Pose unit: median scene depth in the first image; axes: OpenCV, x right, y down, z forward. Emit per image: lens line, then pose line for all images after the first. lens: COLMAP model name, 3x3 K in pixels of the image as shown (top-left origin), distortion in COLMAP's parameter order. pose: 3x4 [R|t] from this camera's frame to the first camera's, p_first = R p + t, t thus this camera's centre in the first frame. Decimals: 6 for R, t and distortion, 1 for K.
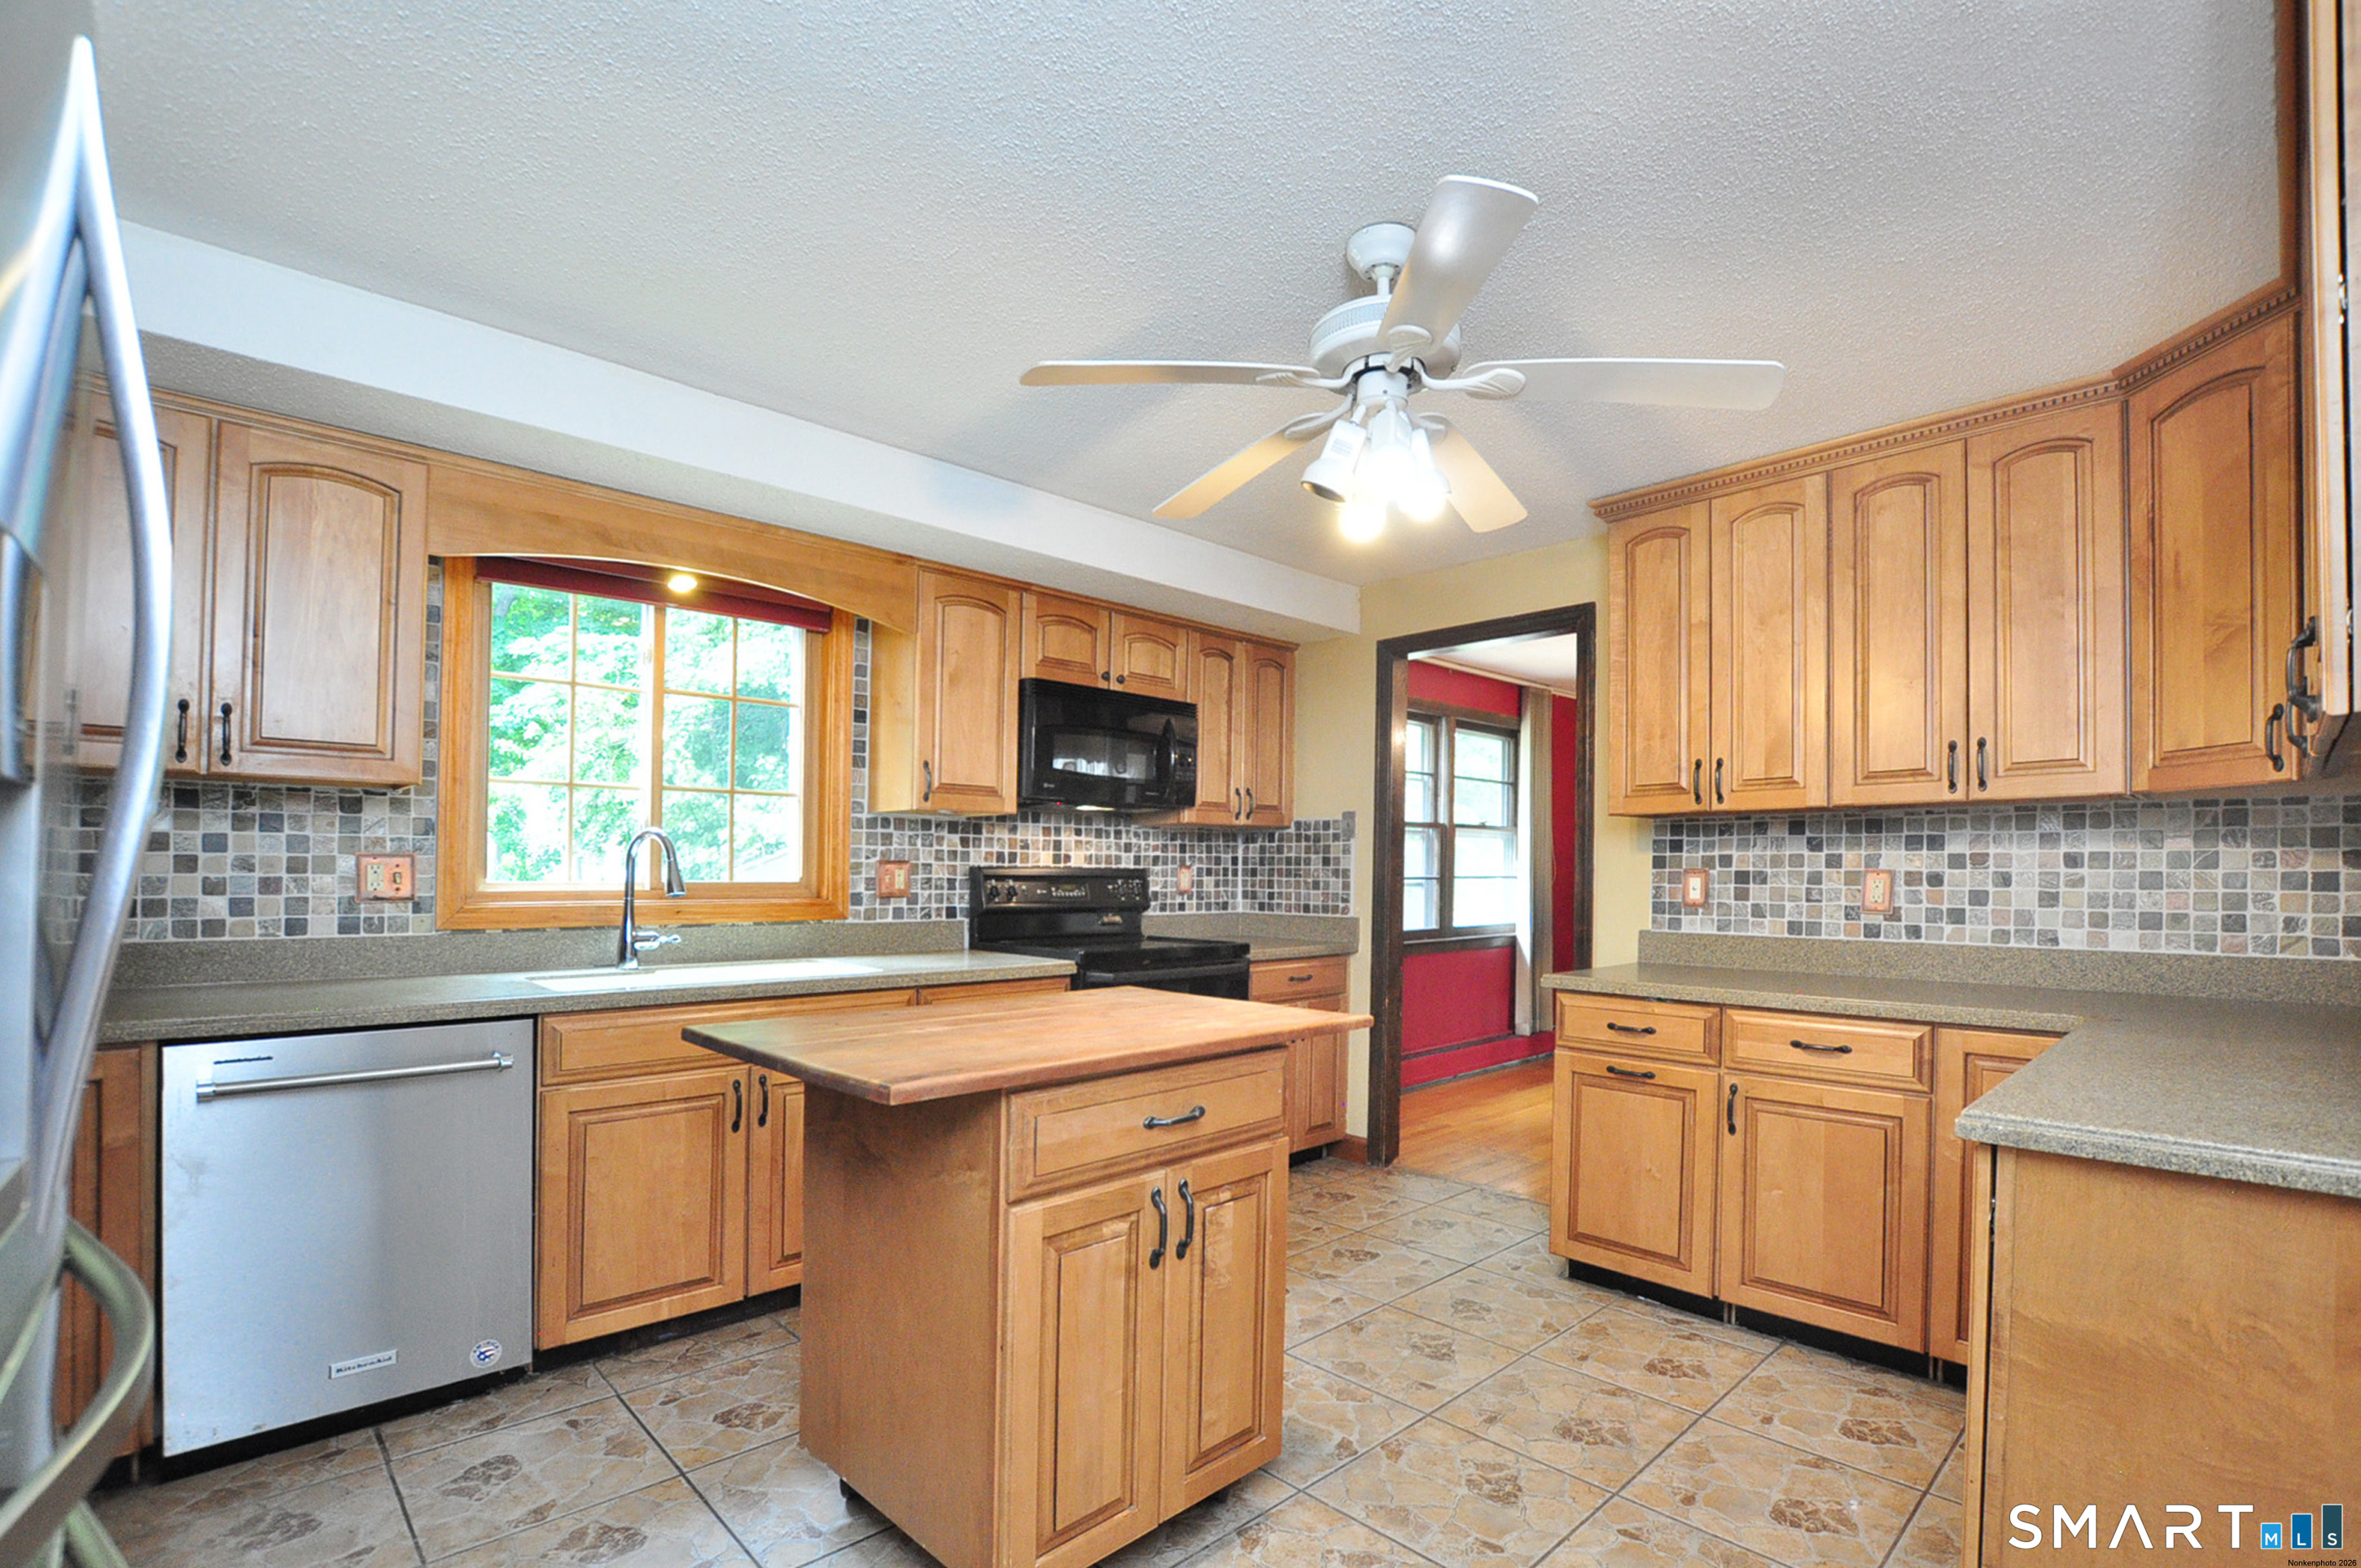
lens RADIAL K [[1034.8, 0, 1116.0], [0, 1034.8, 858.3], [0, 0, 1]] dist [-0.034863, 0.003957]
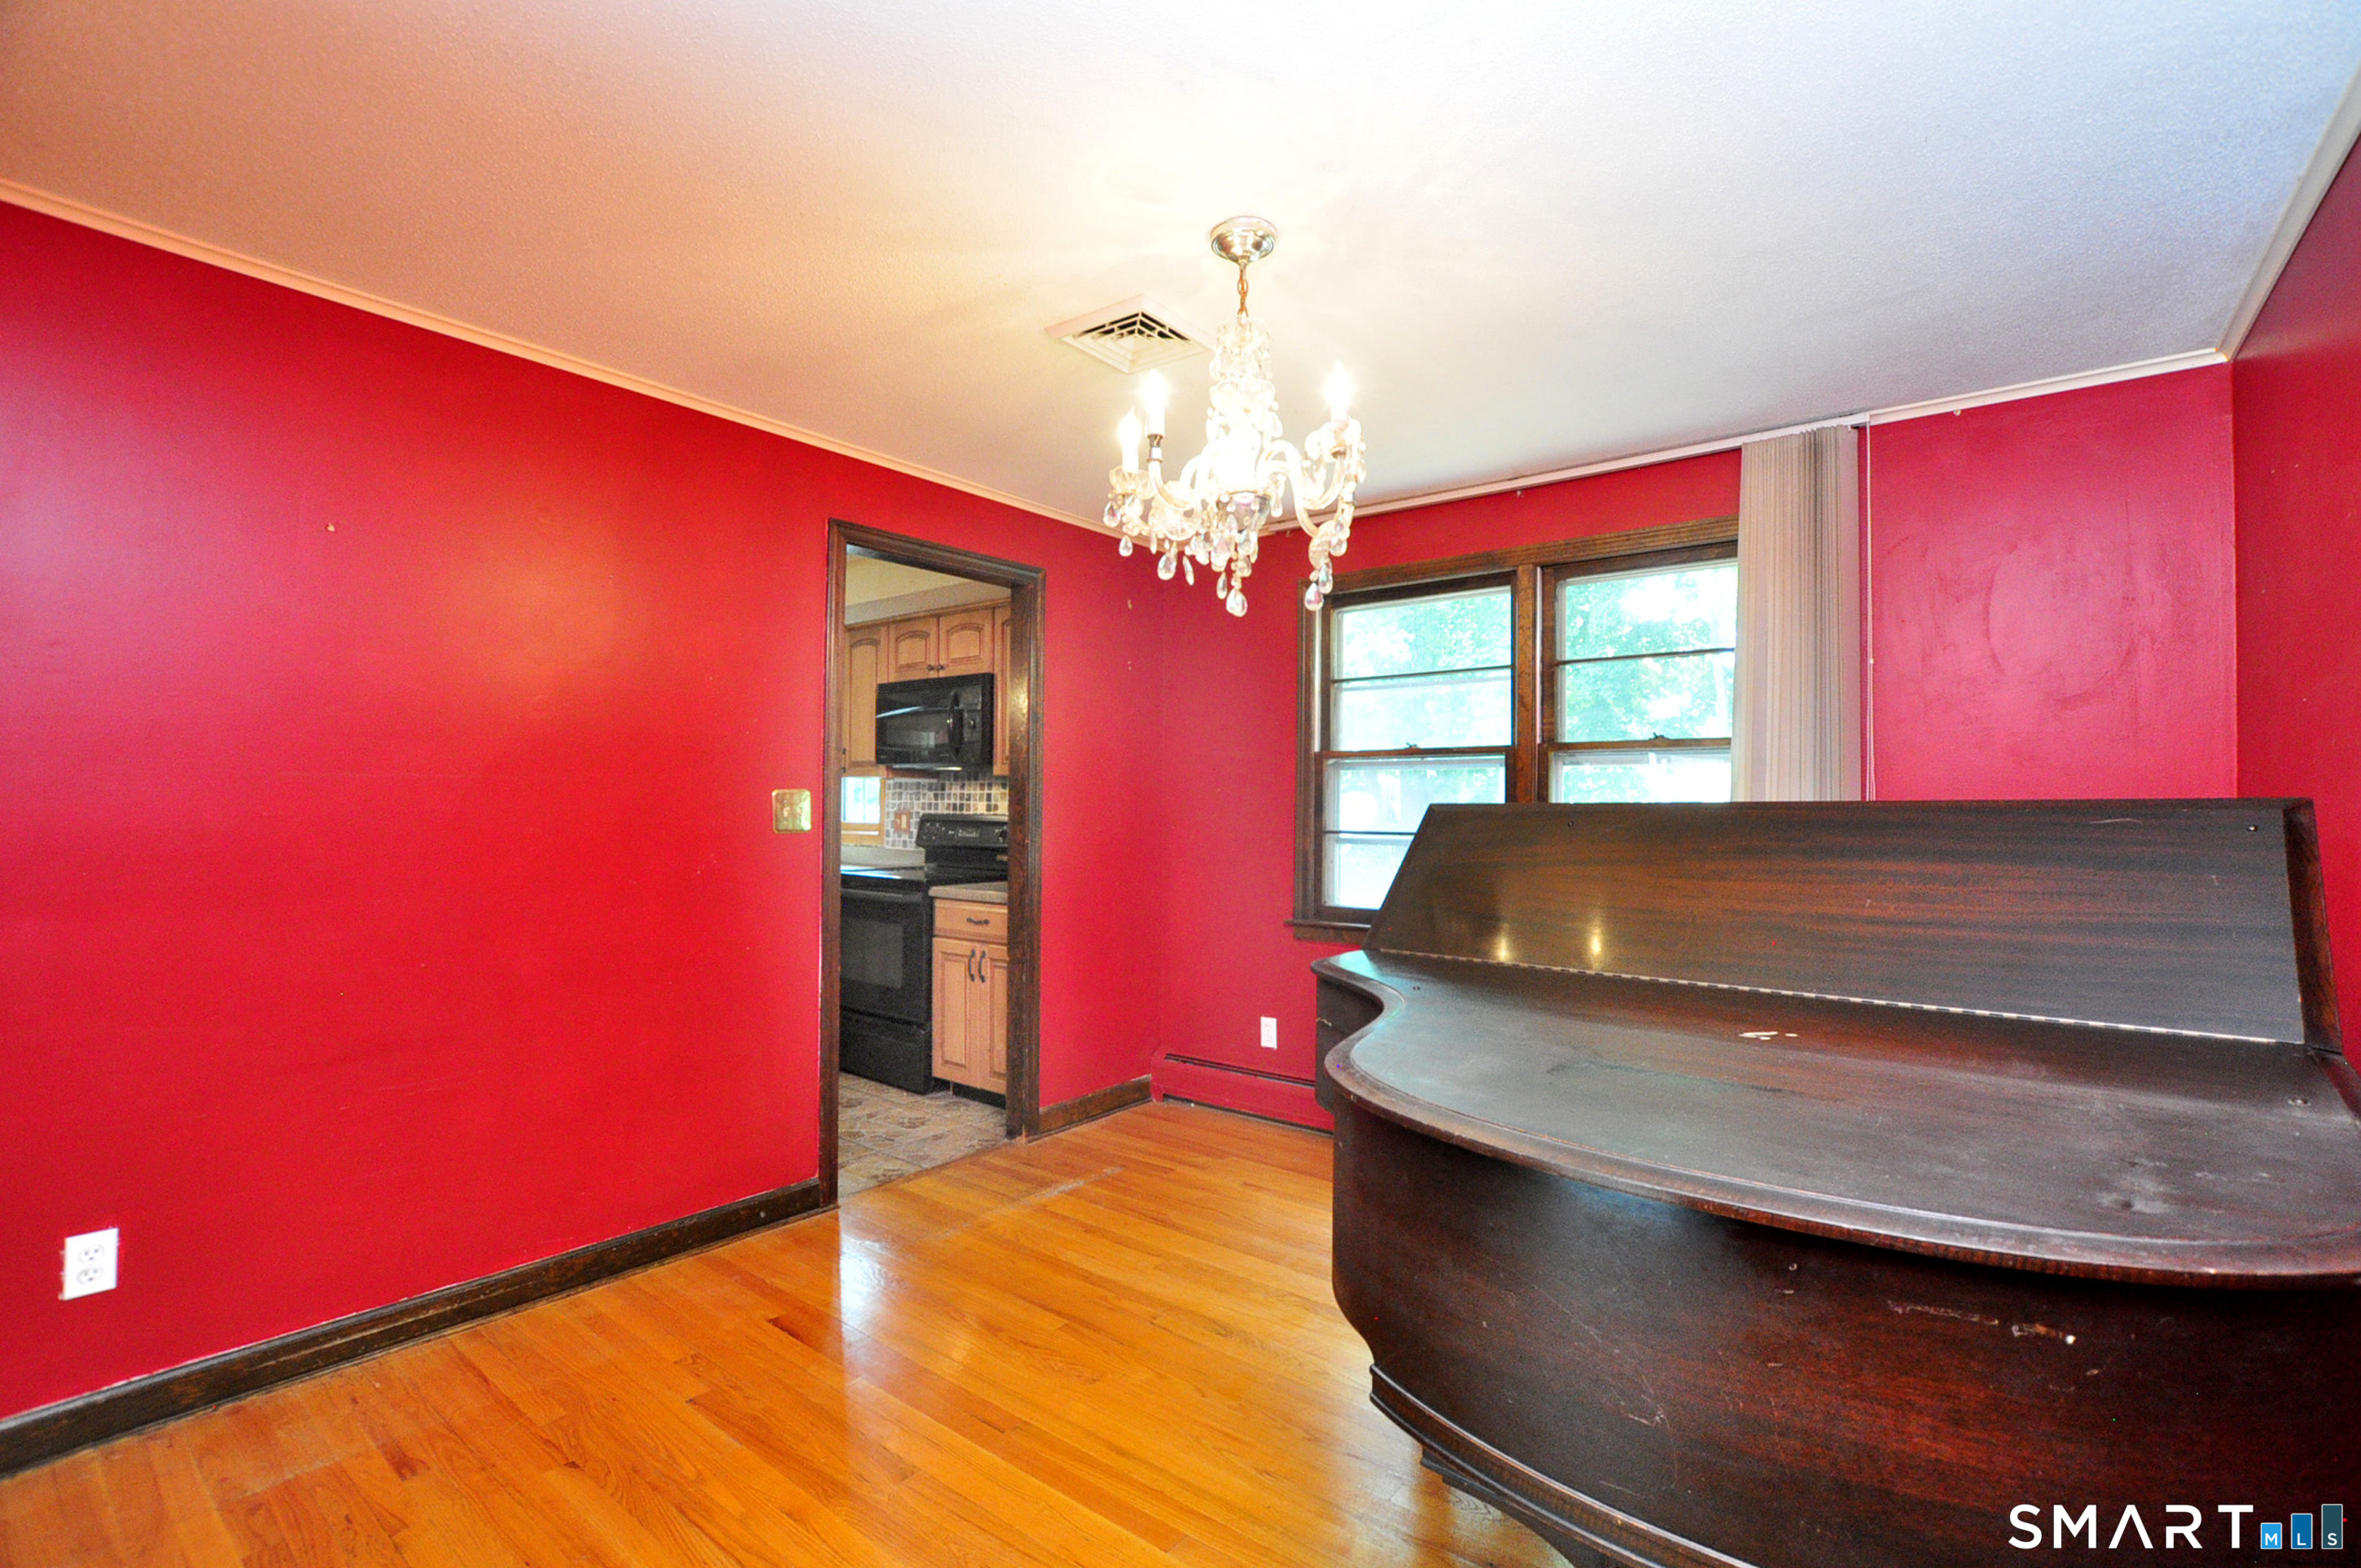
lens RADIAL K [[1034.8, 0, 1179.6], [0, 1034.8, 793.7], [0, 0, 1]] dist [-0.034863, 0.003957]
pose [[0.191903, -0.012023, -0.981340, 1.701603], [0.011102, 0.999888, -0.010080, -0.002191], [0.981351, -0.008960, 0.192015, 1.353135]]
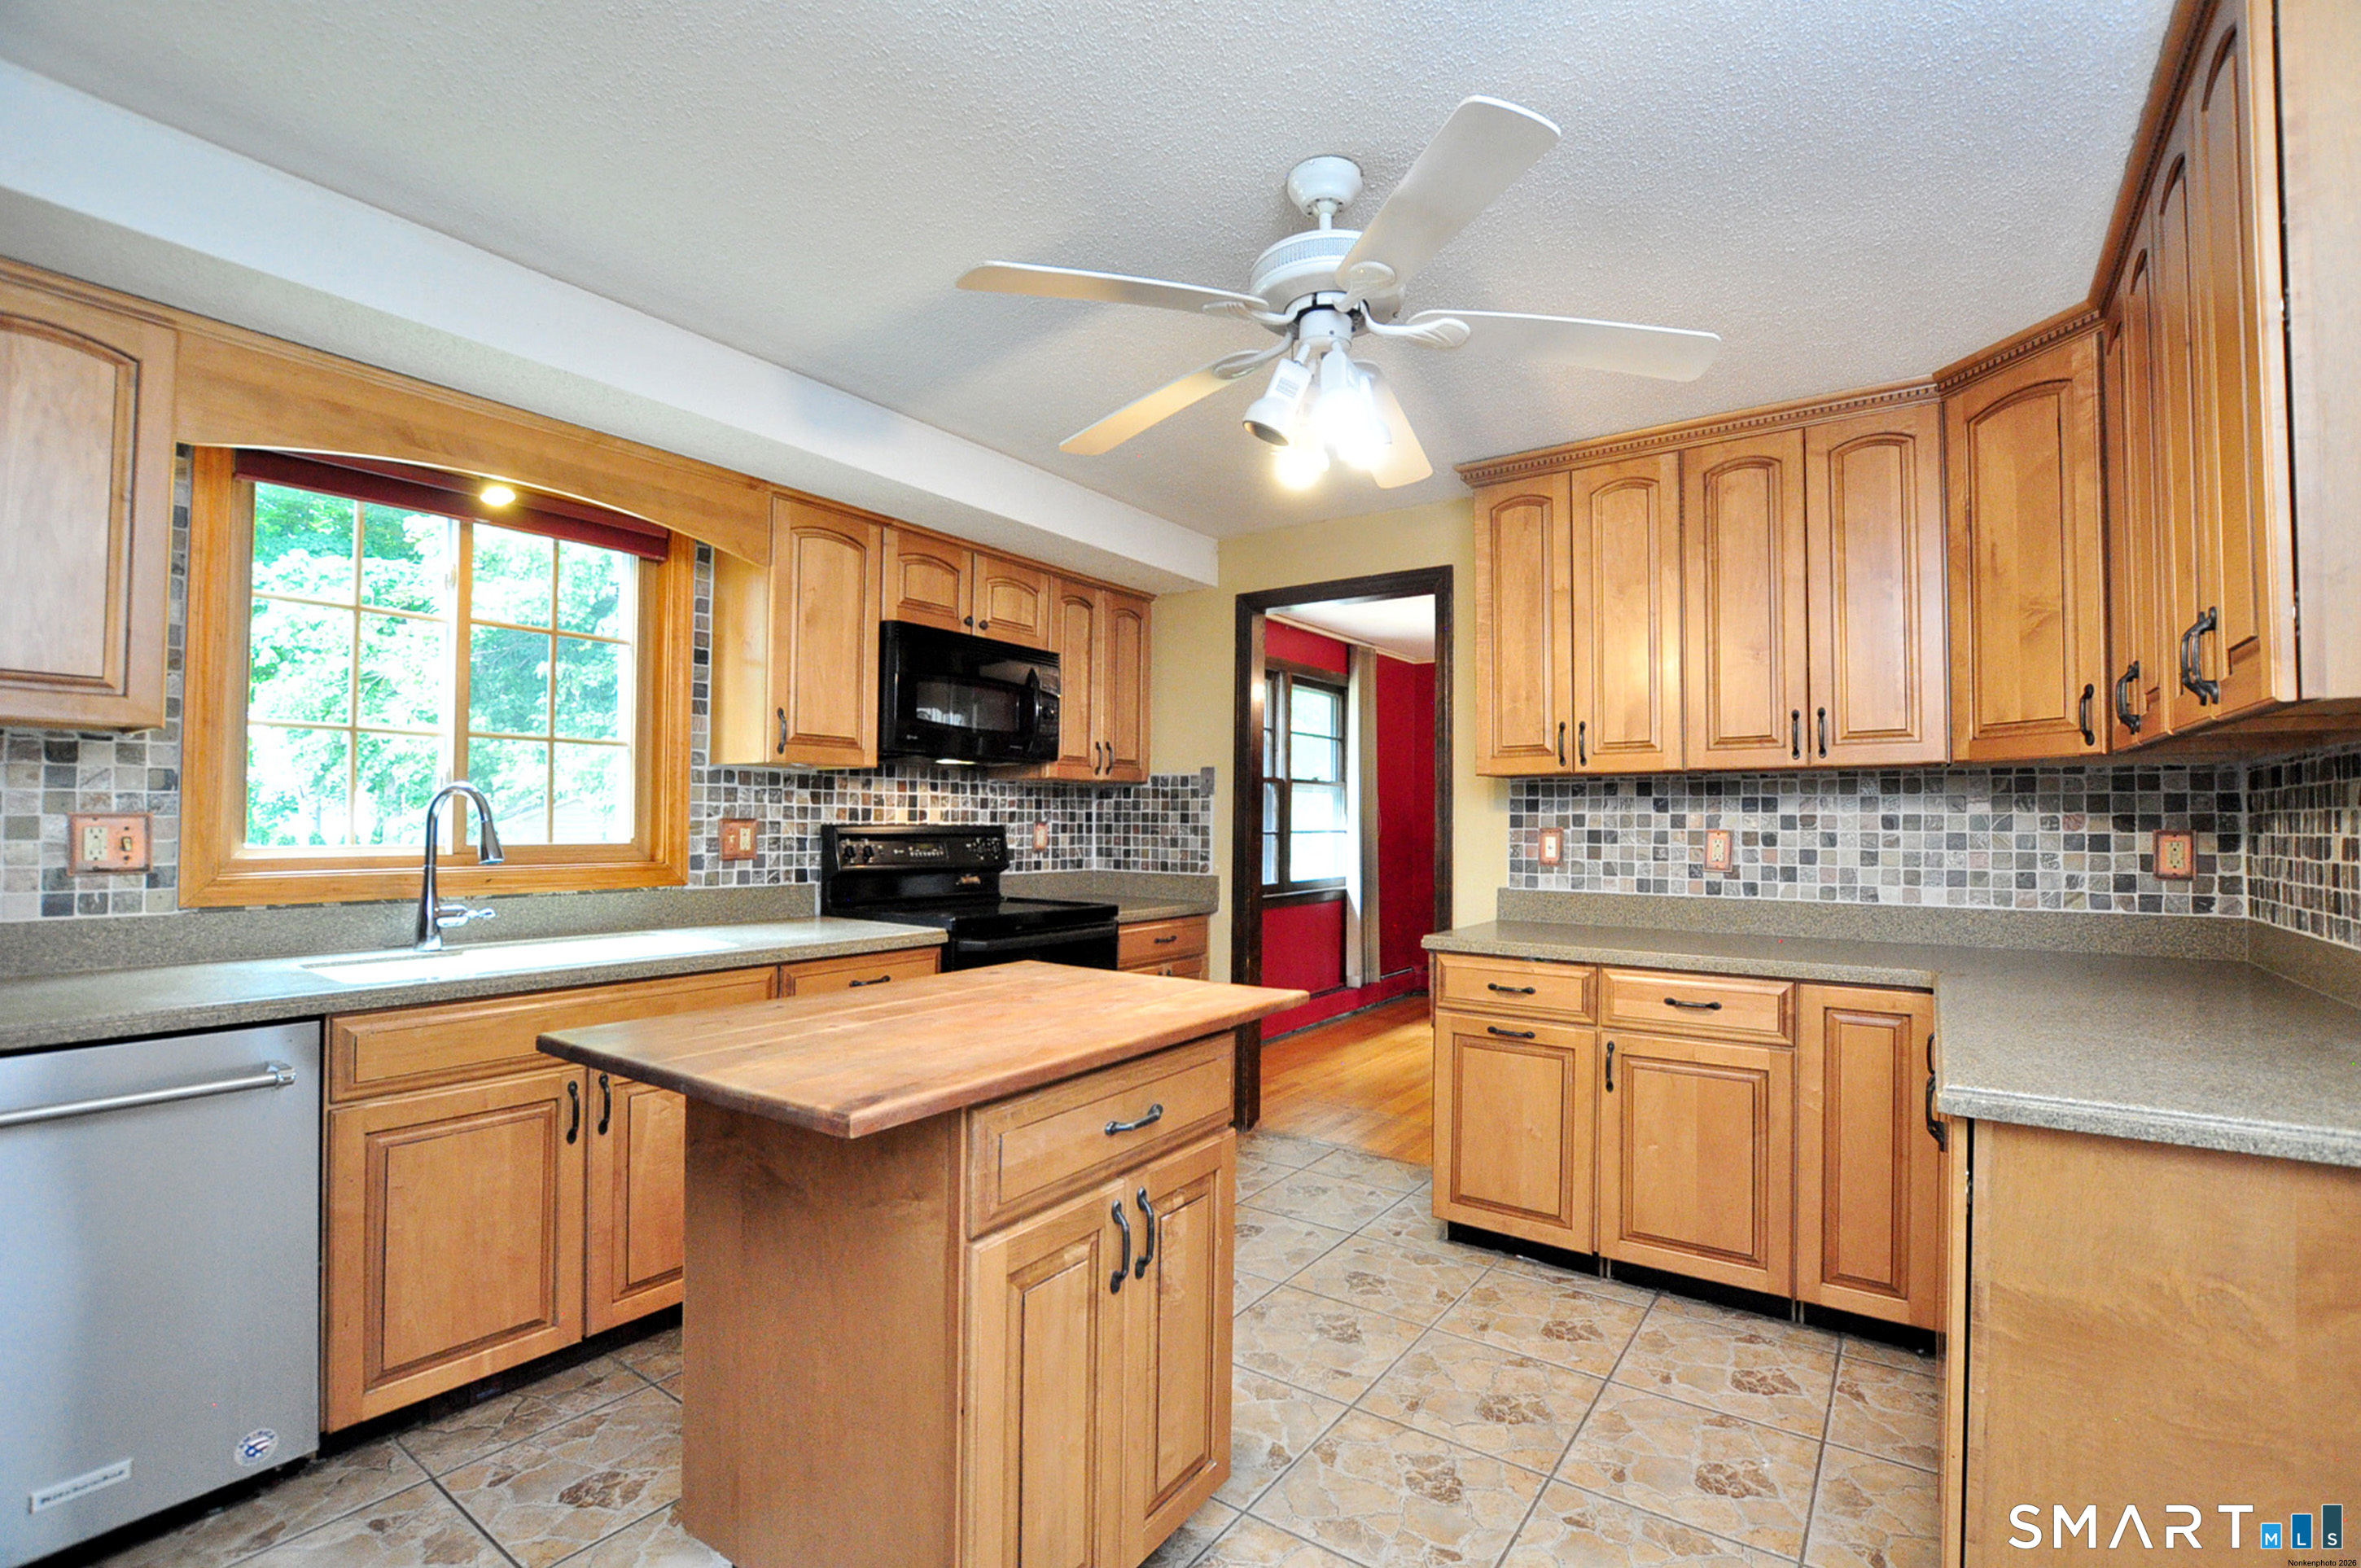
lens RADIAL K [[1034.8, 0, 1088.8], [0, 1034.8, 792.2], [0, 0, 1]] dist [-0.034863, 0.003957]
pose [[0.984744, 0.006997, 0.173869, -0.086287], [-0.004684, 0.999895, -0.013710, -0.011874], [-0.173946, 0.012686, 0.984673, 0.079721]]
